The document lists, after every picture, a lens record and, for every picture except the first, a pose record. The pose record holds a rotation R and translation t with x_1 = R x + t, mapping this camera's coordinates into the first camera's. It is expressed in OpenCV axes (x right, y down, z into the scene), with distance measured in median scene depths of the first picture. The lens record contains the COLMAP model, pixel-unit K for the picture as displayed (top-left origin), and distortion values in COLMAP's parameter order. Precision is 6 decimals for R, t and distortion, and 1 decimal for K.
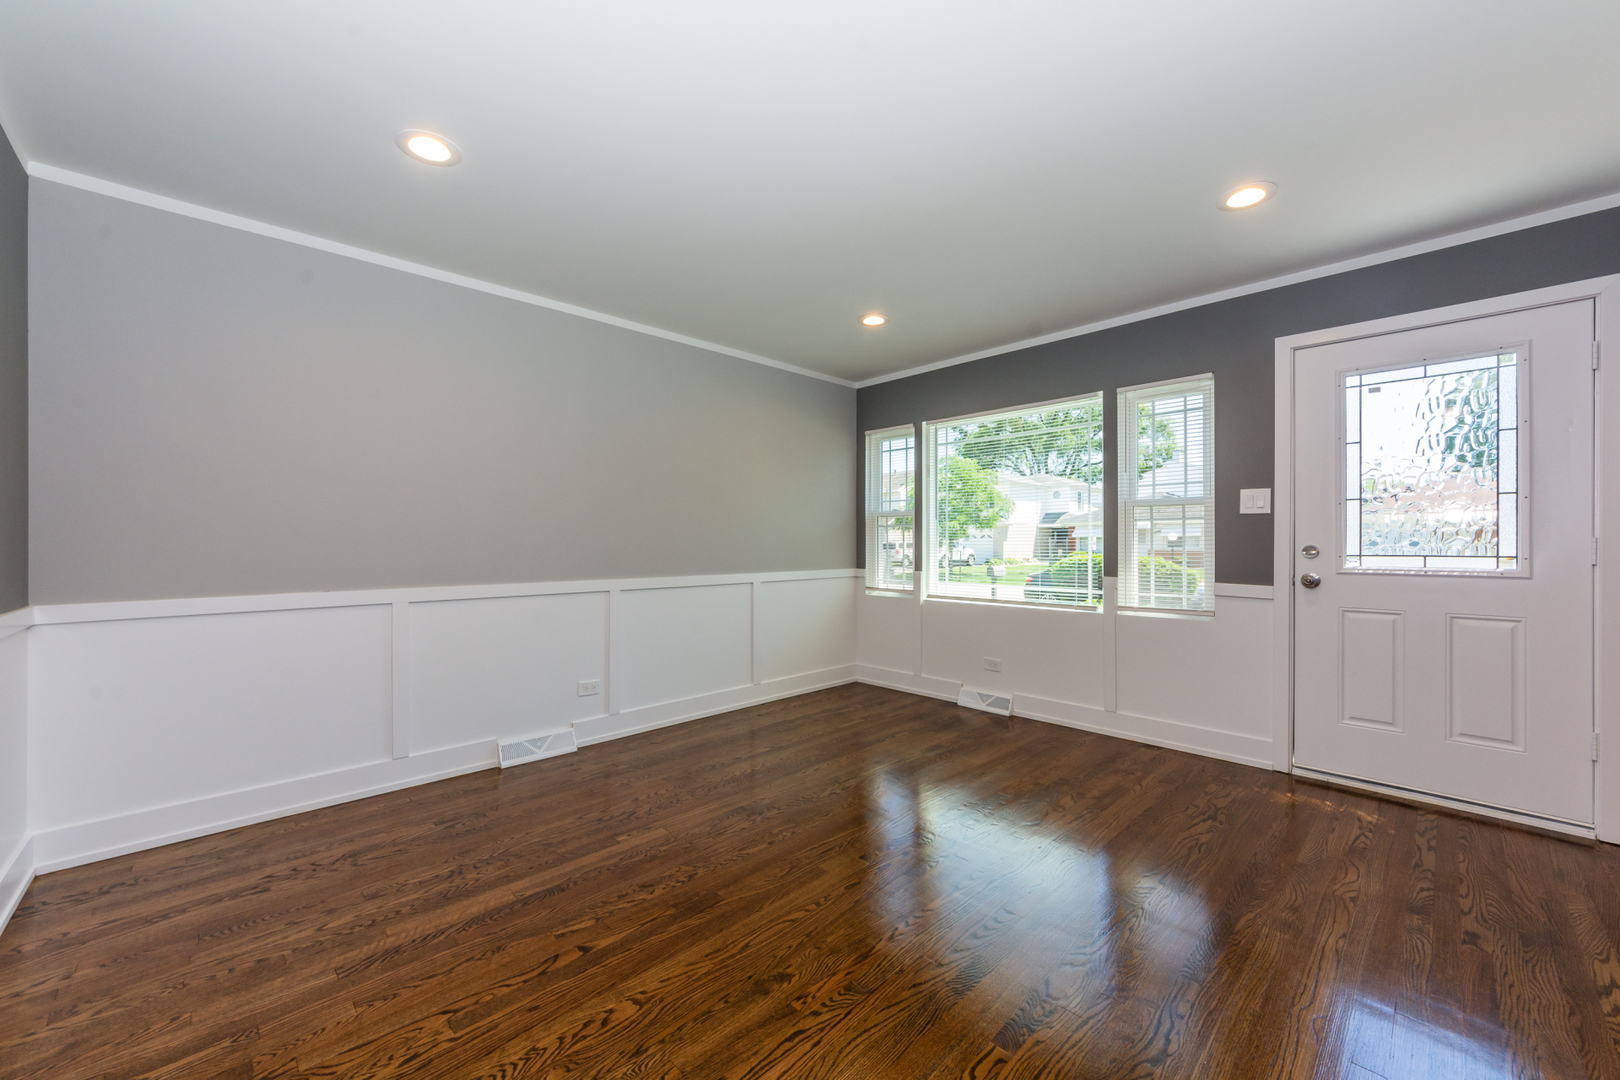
lens RADIAL K [[620.5, 0, 817.4], [0, 620.5, 541.3], [0, 0, 1]] dist [0.000583, -0.000138]
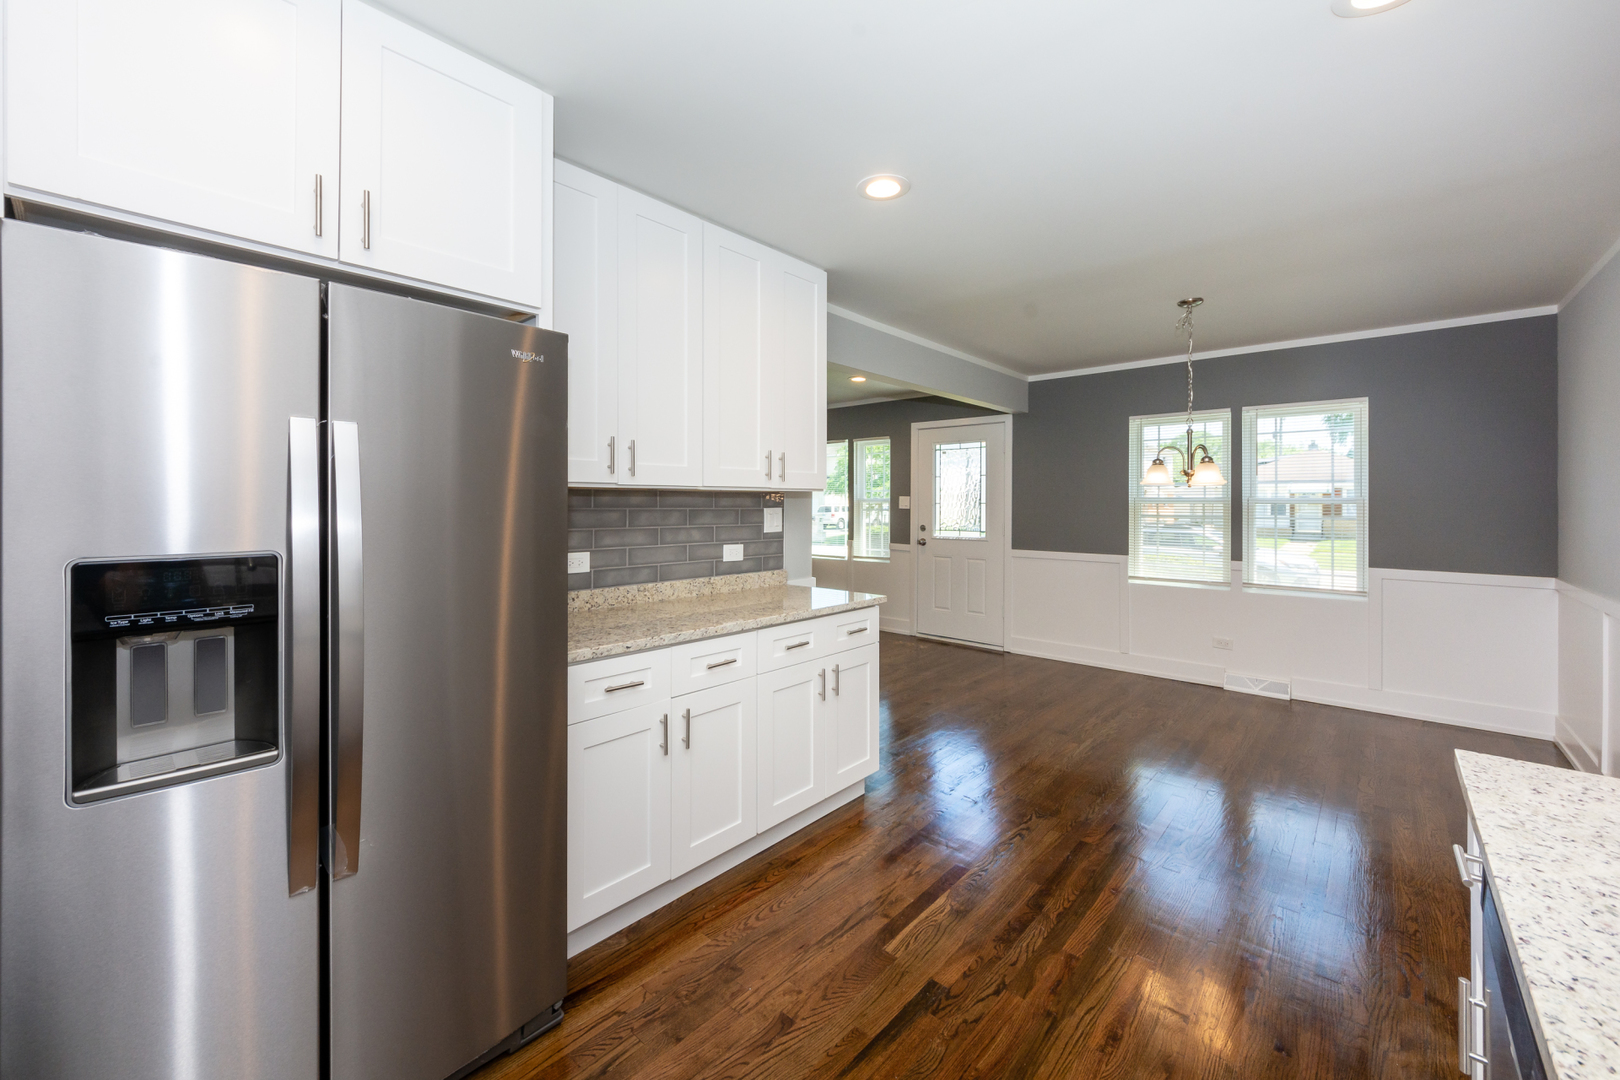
lens RADIAL K [[620.5, 0, 814.9], [0, 620.5, 503.2], [0, 0, 1]] dist [0.000583, -0.000138]
pose [[0.996740, 0.004072, 0.080578, 0.223137], [-0.004114, 0.999991, 0.000356, -0.054572], [-0.080576, -0.000686, 0.996748, -0.853325]]
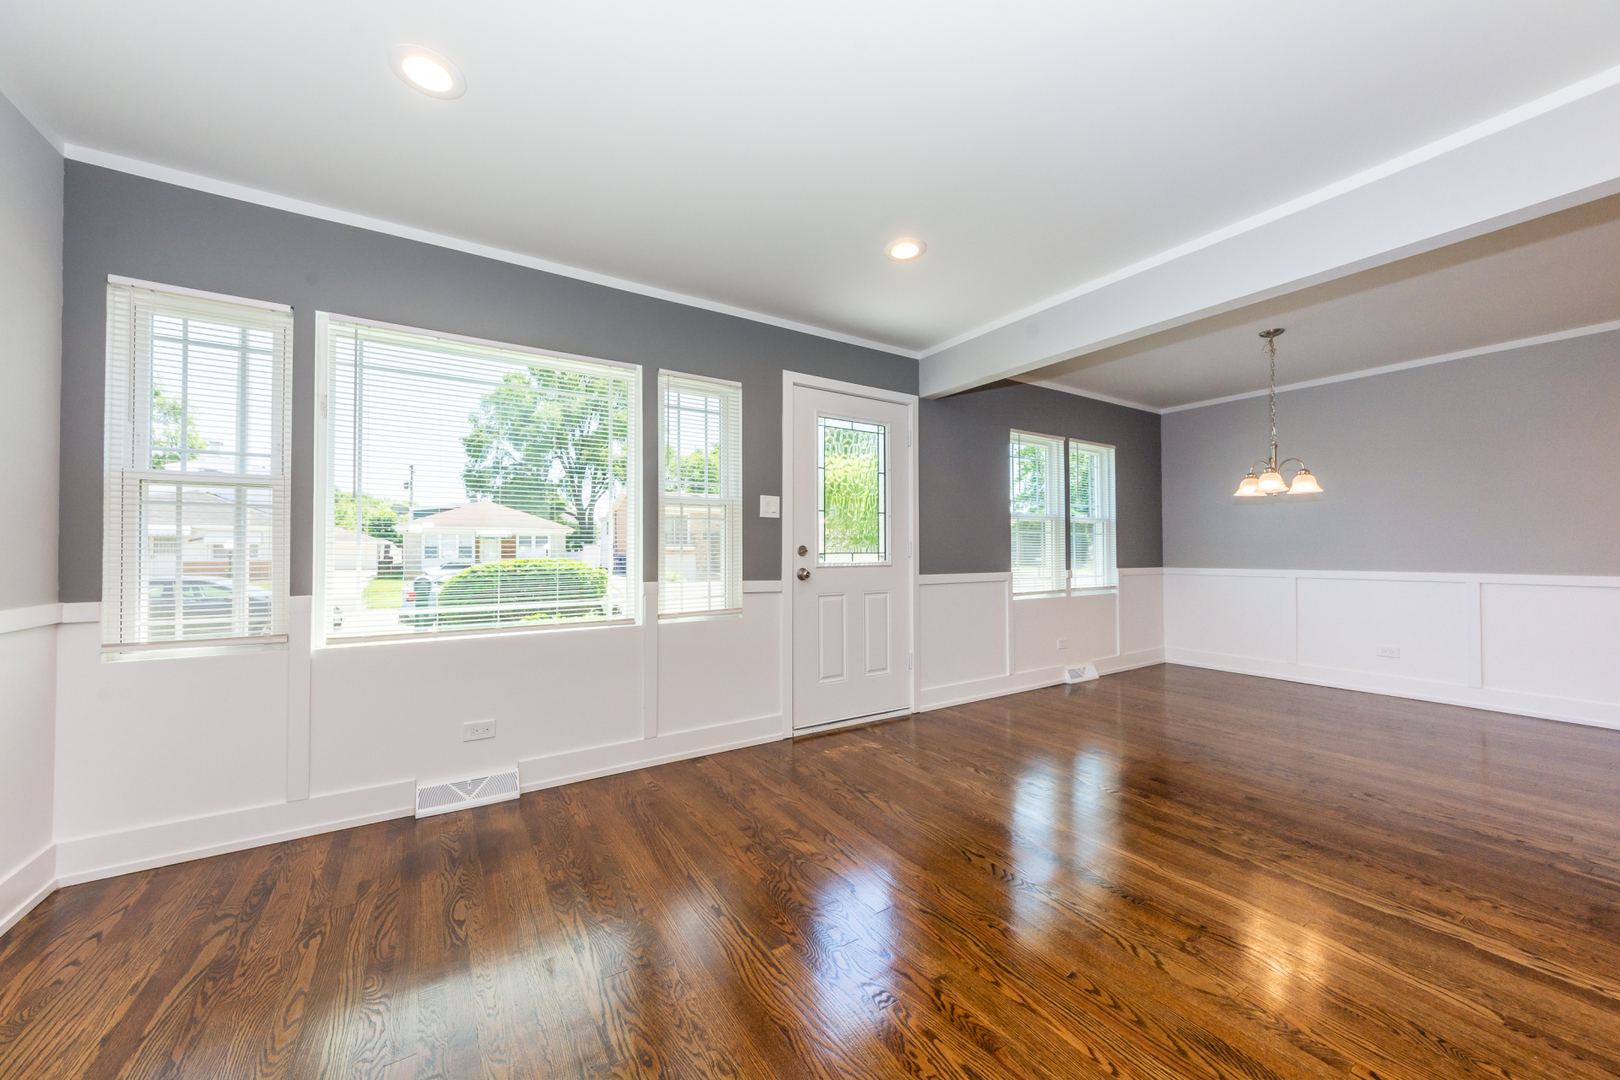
lens RADIAL K [[586.2, 0, 798.9], [0, 586.2, 543.6], [0, 0, 1]] dist [-0.007444, 0.001246]
pose [[0.200874, 0.013332, 0.979526, -0.290232], [-0.000983, 0.999910, -0.013408, 0.014427], [-0.979617, 0.001730, 0.200869, 0.639409]]
